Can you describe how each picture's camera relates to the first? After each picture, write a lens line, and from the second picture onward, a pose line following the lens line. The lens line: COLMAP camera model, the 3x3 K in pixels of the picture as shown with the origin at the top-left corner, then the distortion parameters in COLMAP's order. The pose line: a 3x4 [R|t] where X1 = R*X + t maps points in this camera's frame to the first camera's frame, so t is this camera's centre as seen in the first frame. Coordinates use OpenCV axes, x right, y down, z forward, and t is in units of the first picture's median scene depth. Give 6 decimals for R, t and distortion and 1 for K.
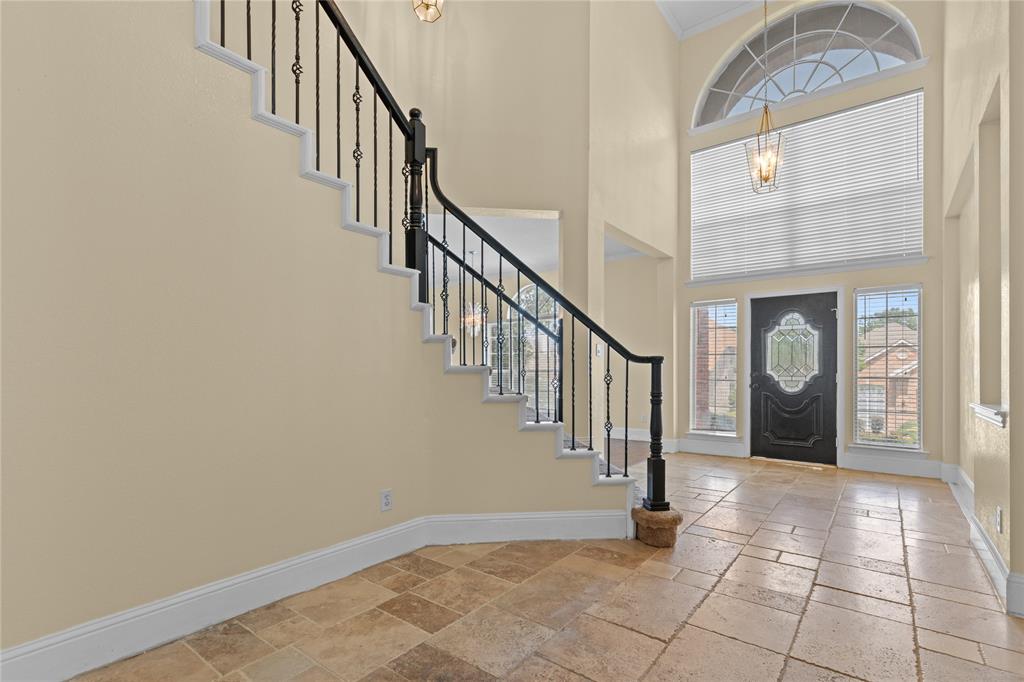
lens RADIAL K [[479.4, 0, 495.2], [0, 479.4, 372.1], [0, 0, 1]] dist [-0.002605, -0.001092]
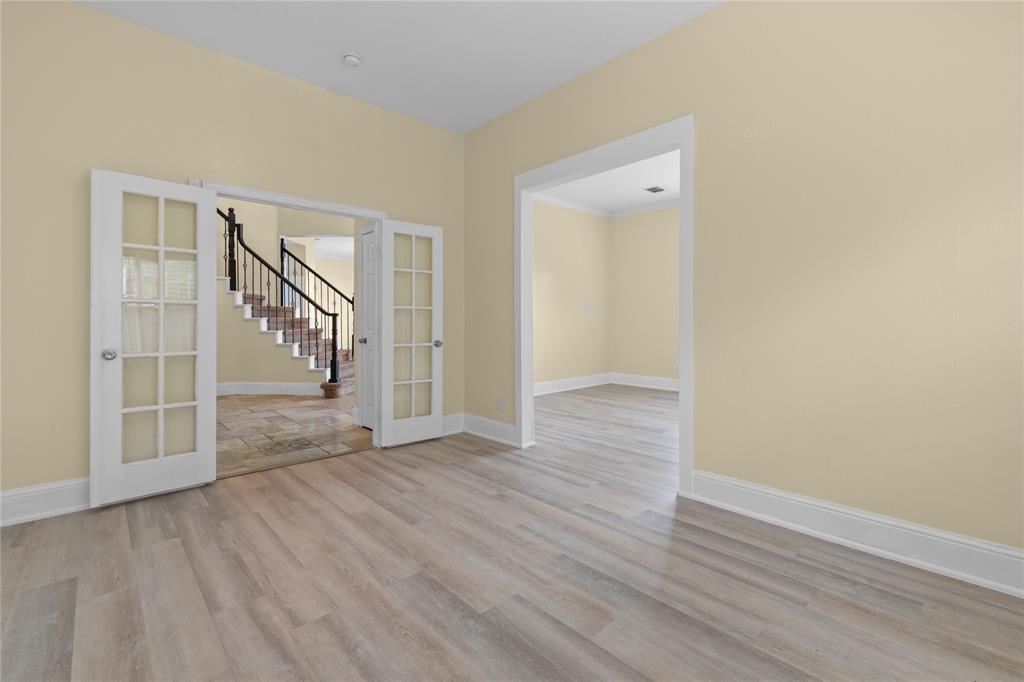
lens RADIAL K [[436.1, 0, 500.5], [0, 436.1, 324.4], [0, 0, 1]] dist [-0.001176, 0.000331]
pose [[0.989649, 0.001168, -0.143505, 0.780111], [-0.002275, 0.999969, -0.007551, 0.018010], [0.143492, 0.007799, 0.989621, -0.496642]]
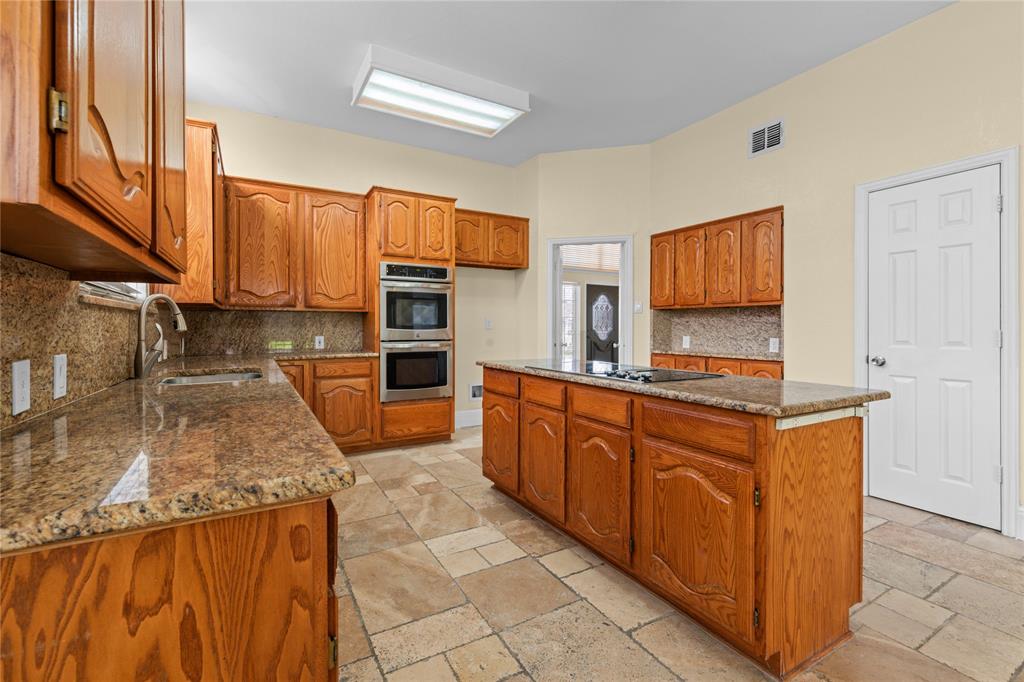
lens RADIAL K [[436.1, 0, 510.8], [0, 436.1, 330.2], [0, 0, 1]] dist [-0.001176, 0.000331]
pose [[0.363642, -0.003671, 0.931532, -1.094531], [0.002152, 0.999993, 0.003101, 0.004812], [-0.931536, 0.000877, 0.363647, 0.752547]]
